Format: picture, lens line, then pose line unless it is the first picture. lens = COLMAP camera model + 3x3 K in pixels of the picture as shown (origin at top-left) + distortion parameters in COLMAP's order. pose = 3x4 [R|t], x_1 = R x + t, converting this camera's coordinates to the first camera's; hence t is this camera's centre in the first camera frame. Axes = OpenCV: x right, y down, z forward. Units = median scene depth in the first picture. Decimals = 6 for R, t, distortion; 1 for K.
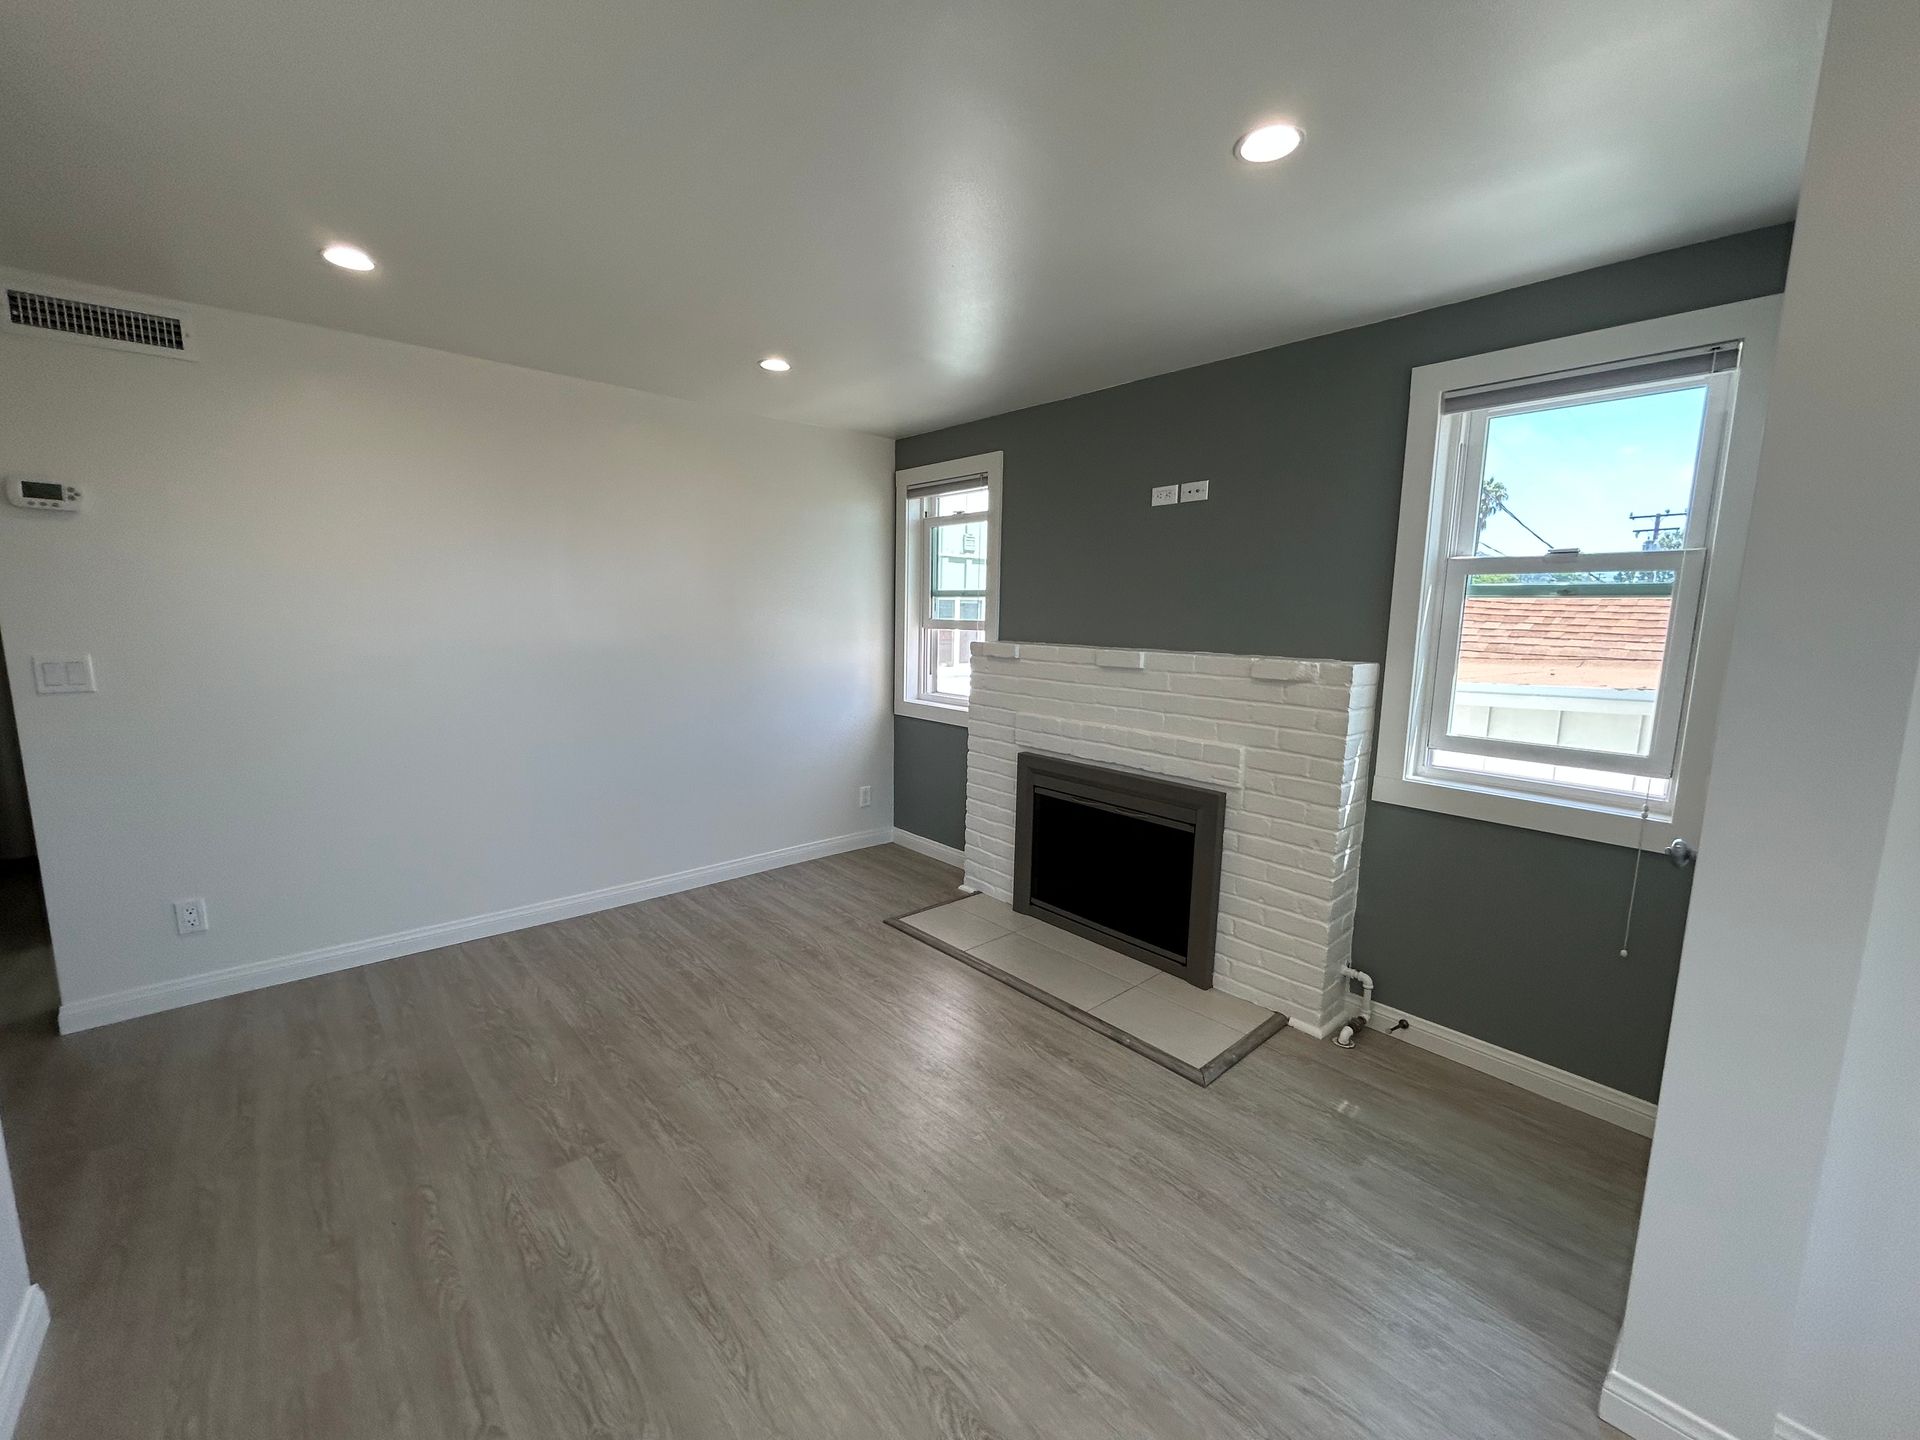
lens RADIAL K [[779.0, 0, 960.0], [0, 779.0, 720.0], [0, 0, 1]] dist [0.001064, 0.000382]
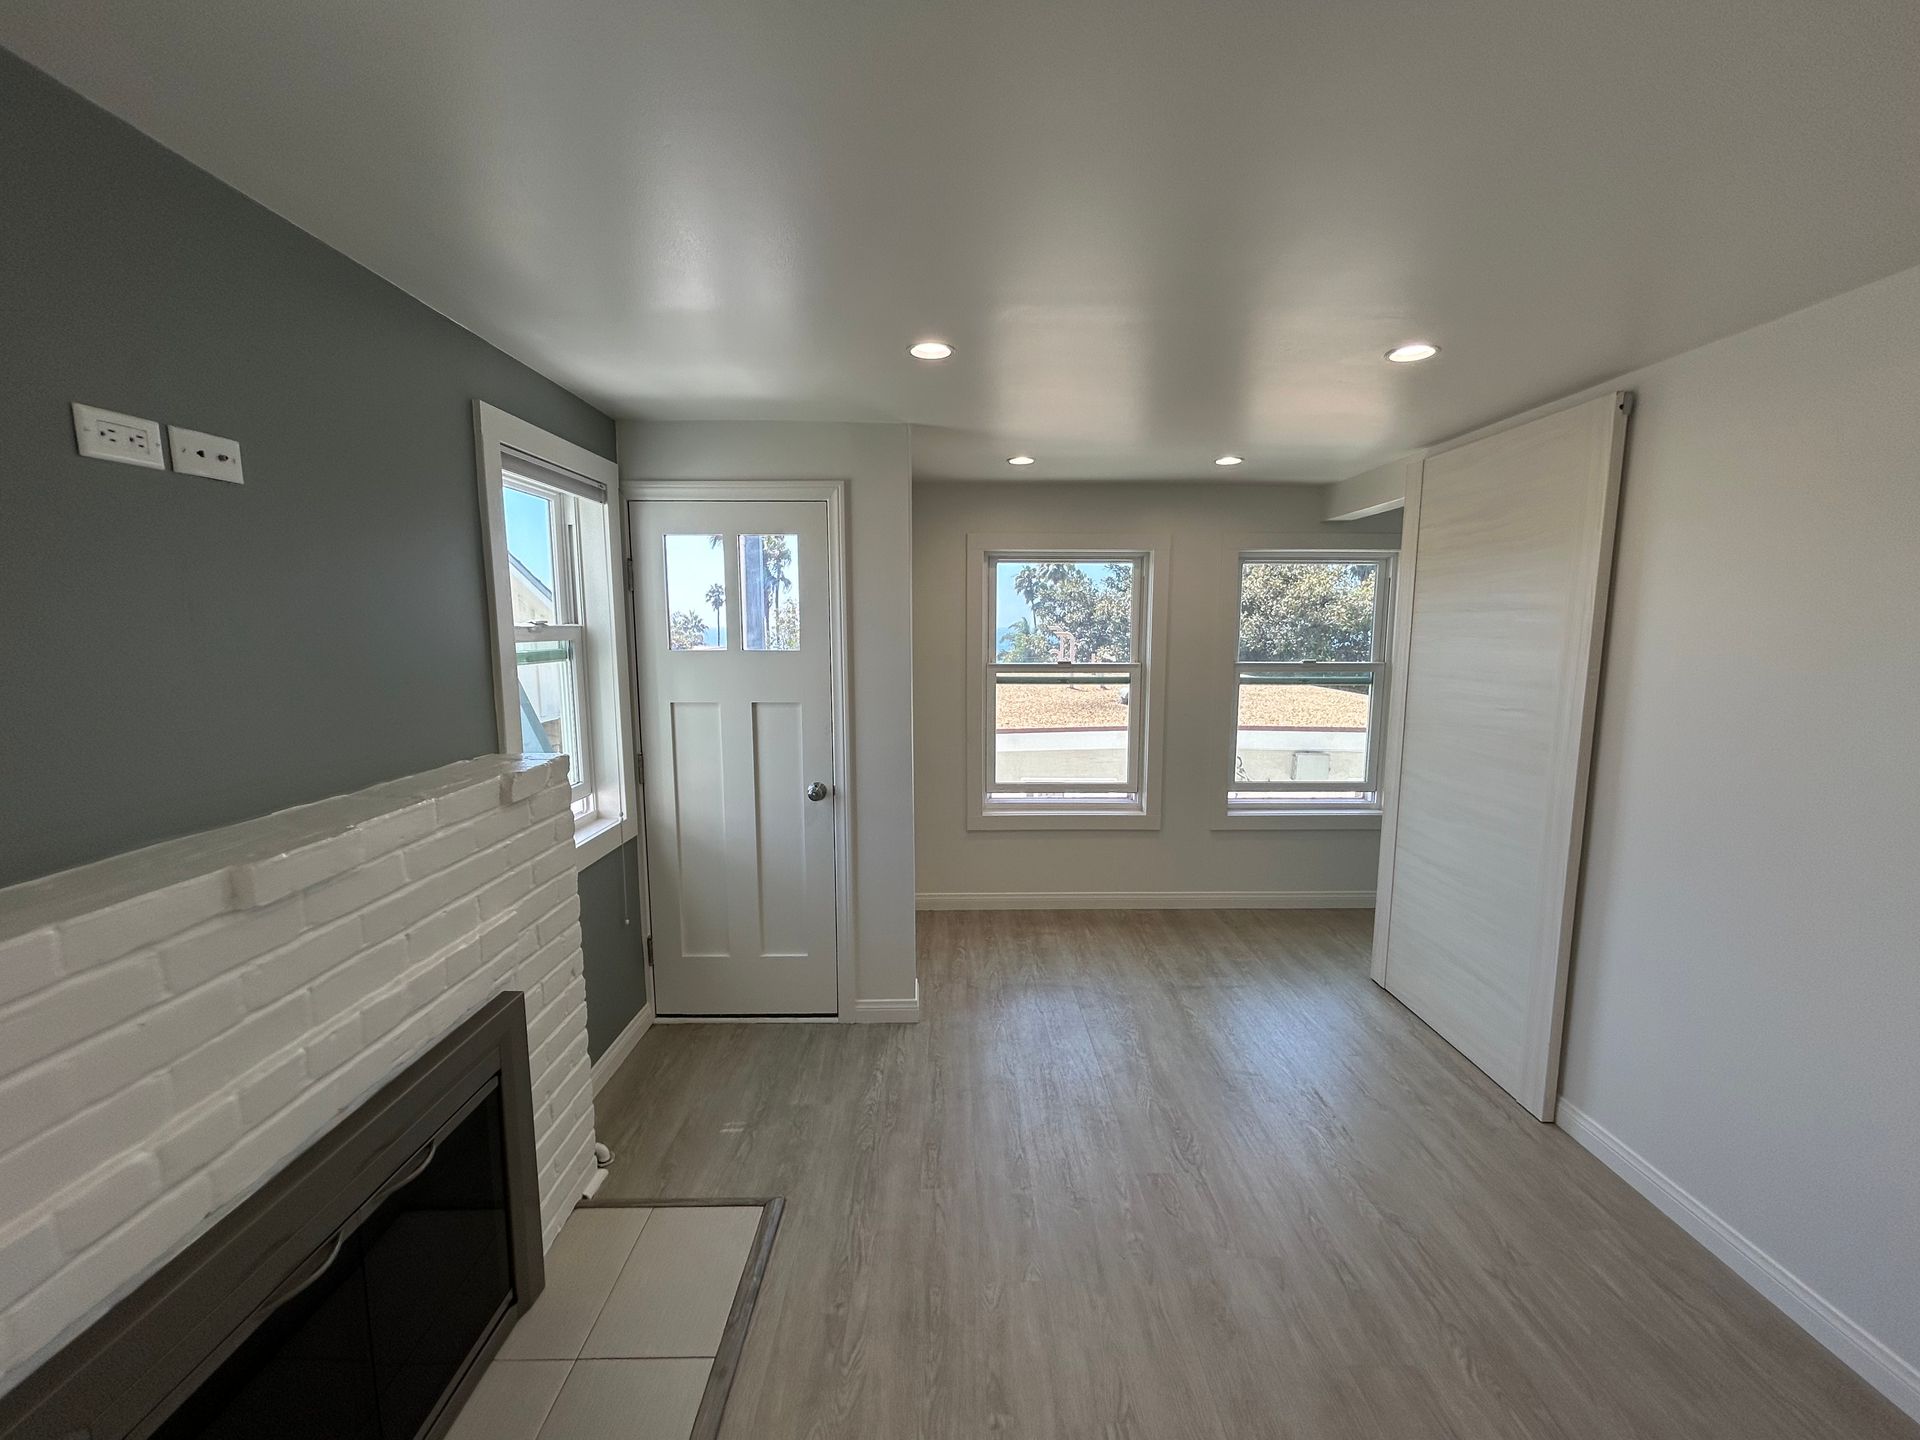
lens RADIAL K [[782.0, 0, 960.0], [0, 782.0, 720.0], [0, 0, 1]] dist [0.011743, 0.000126]
pose [[-0.751453, -0.099353, 0.652263, -0.311862], [0.076324, 0.968870, 0.235510, -0.227194], [-0.655357, 0.226759, -0.720478, 1.092634]]
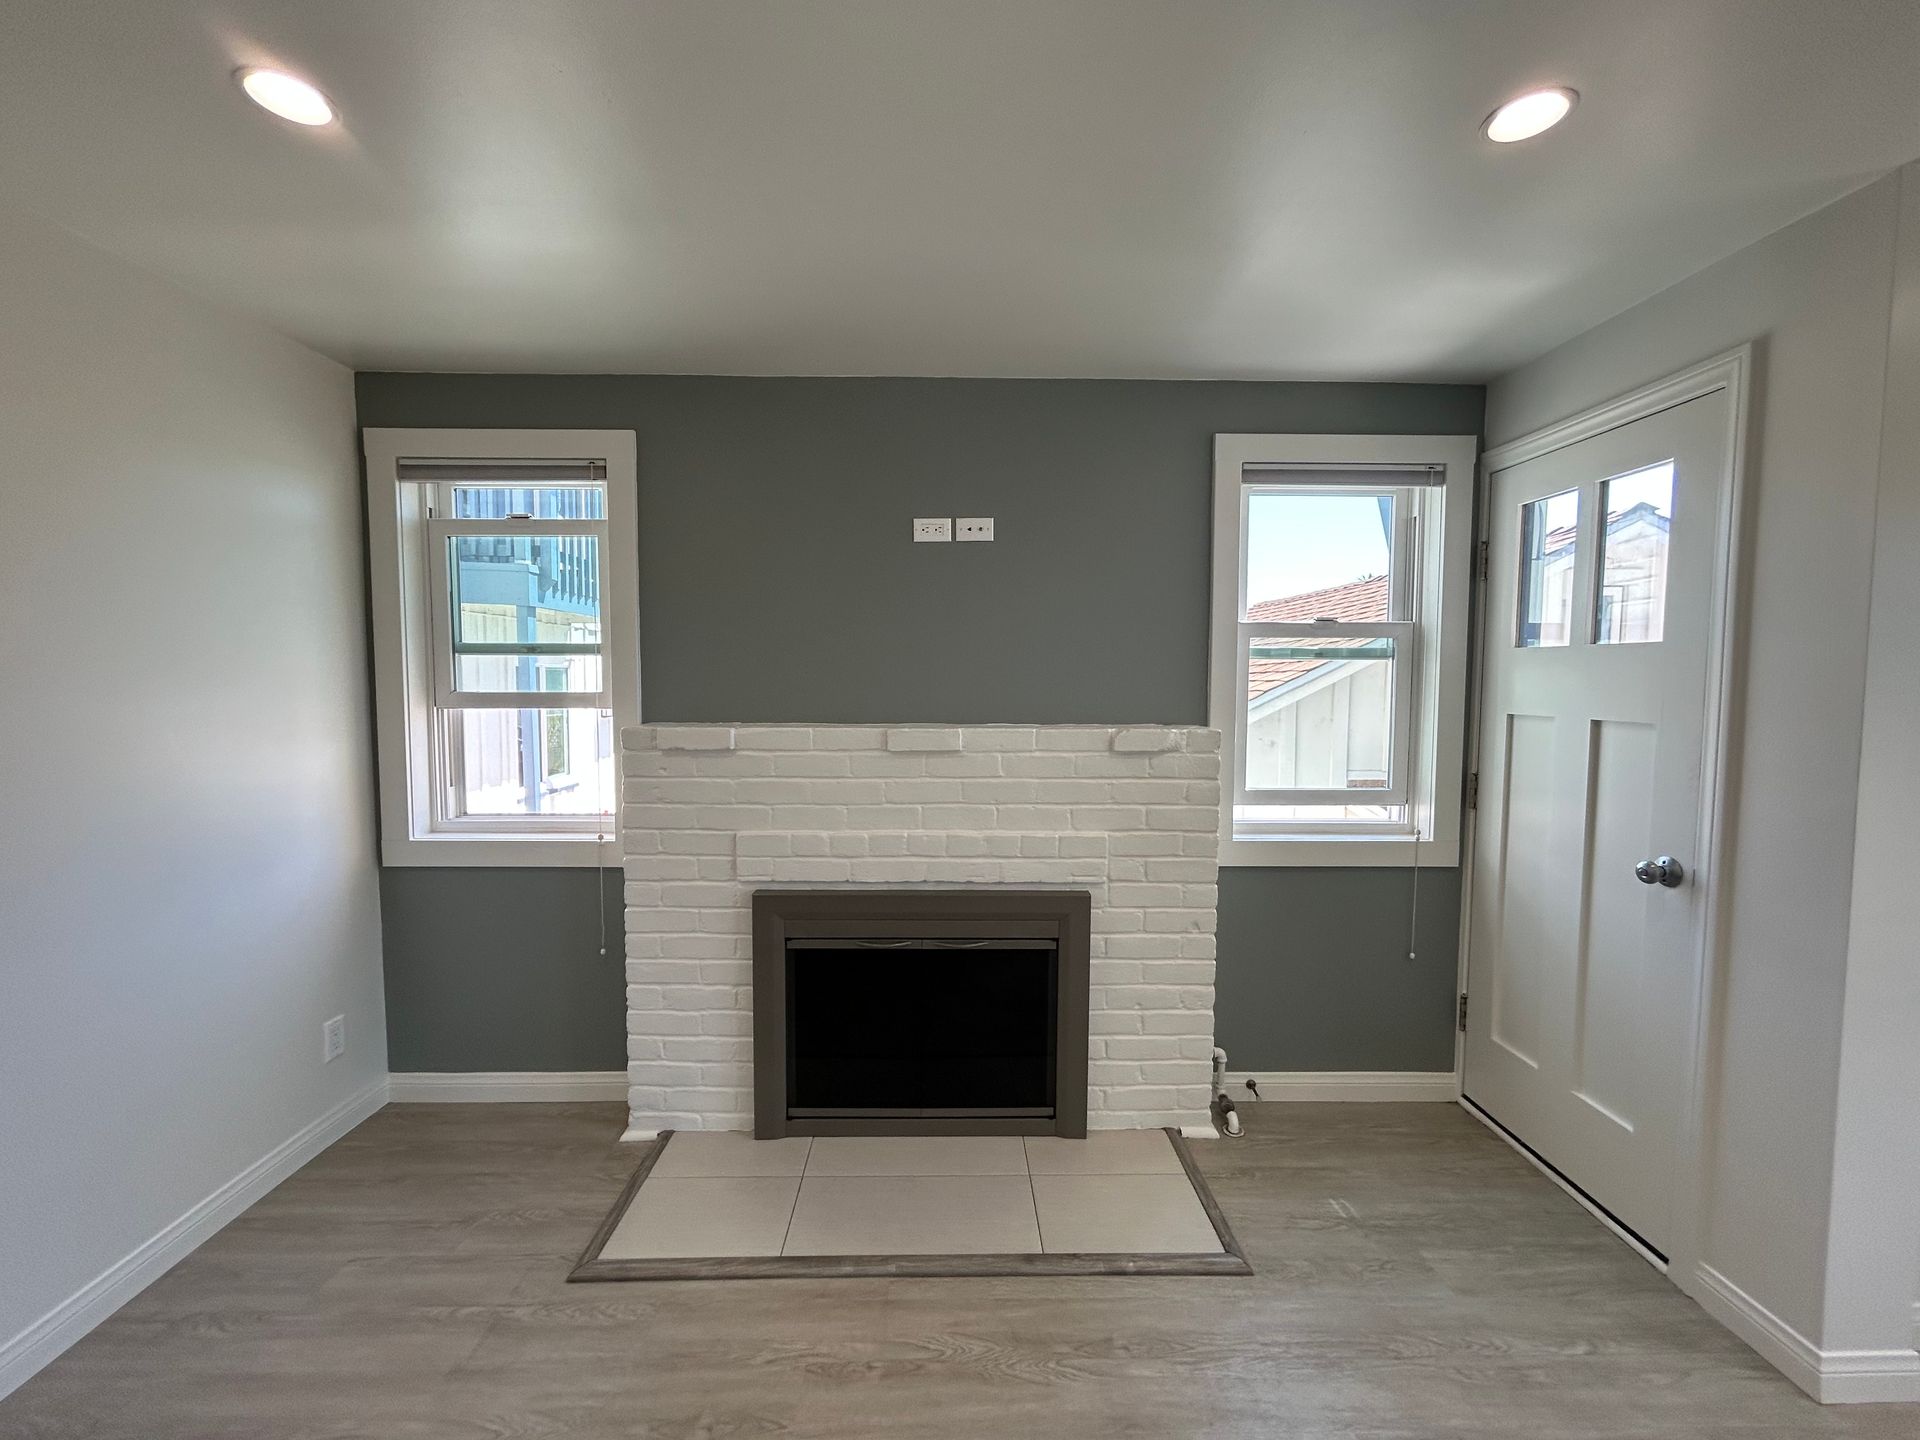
lens RADIAL K [[779.0, 0, 960.0], [0, 779.0, 720.0], [0, 0, 1]] dist [0.001064, 0.000382]
pose [[0.654234, -0.058554, 0.754022, -0.343086], [0.112436, 0.993449, -0.020409, -0.080812], [-0.747888, 0.098131, 0.656532, 0.502267]]
